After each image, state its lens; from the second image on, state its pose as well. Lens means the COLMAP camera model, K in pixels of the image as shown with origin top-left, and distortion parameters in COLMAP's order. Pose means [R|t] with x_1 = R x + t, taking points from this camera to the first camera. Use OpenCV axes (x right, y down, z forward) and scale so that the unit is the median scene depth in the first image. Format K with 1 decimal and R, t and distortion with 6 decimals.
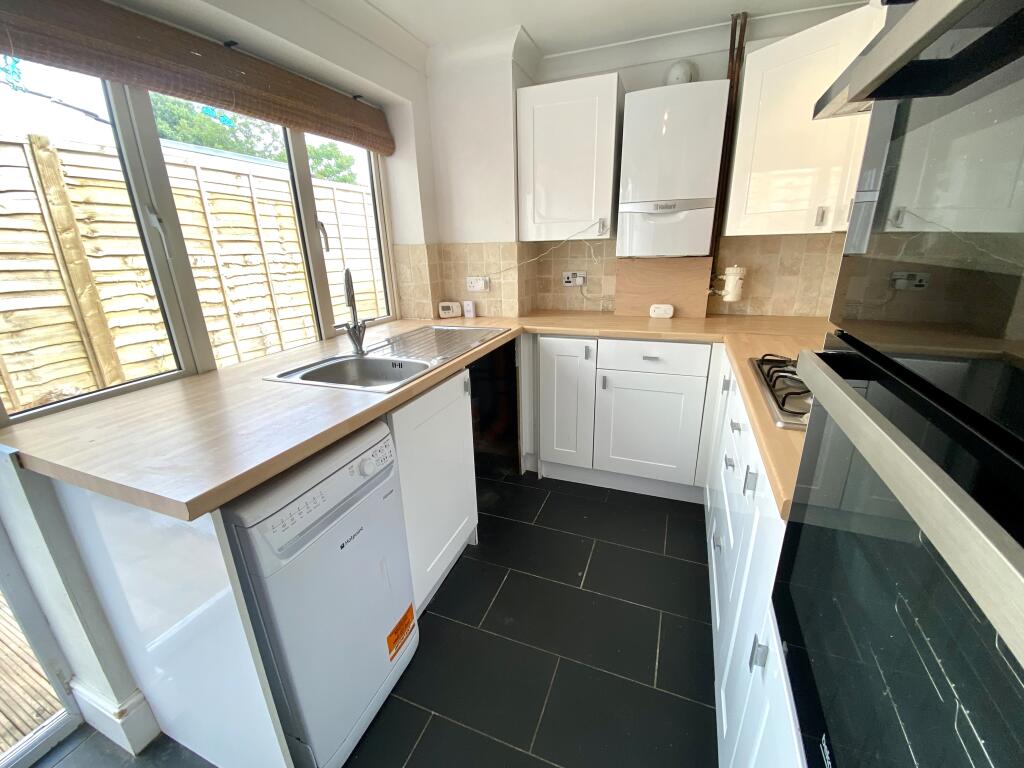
lens RADIAL K [[412.2, 0, 512.0], [0, 412.2, 384.0], [0, 0, 1]] dist [0.001947, -0.000070]
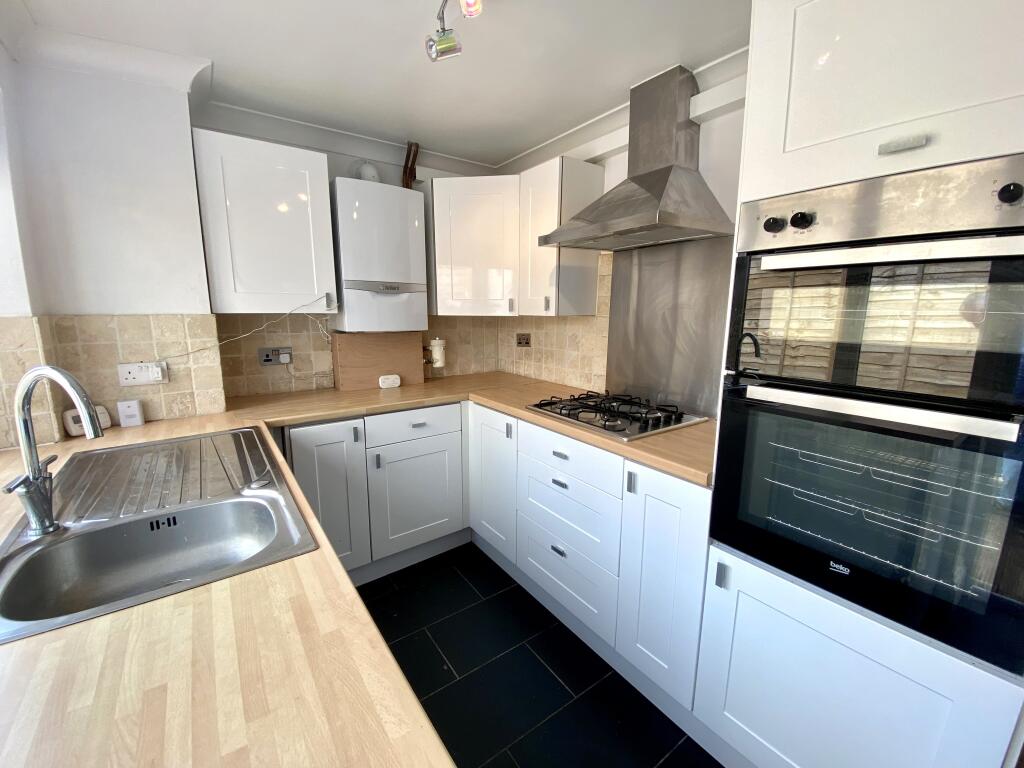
lens RADIAL K [[409.6, 0, 507.2], [0, 409.6, 380.2], [0, 0, 1]] dist [-0.000707, -0.000348]
pose [[0.538077, -0.110224, 0.835658, -0.358987], [0.244996, 0.969062, -0.029932, -0.078805], [-0.806505, 0.220839, 0.548434, 0.195244]]
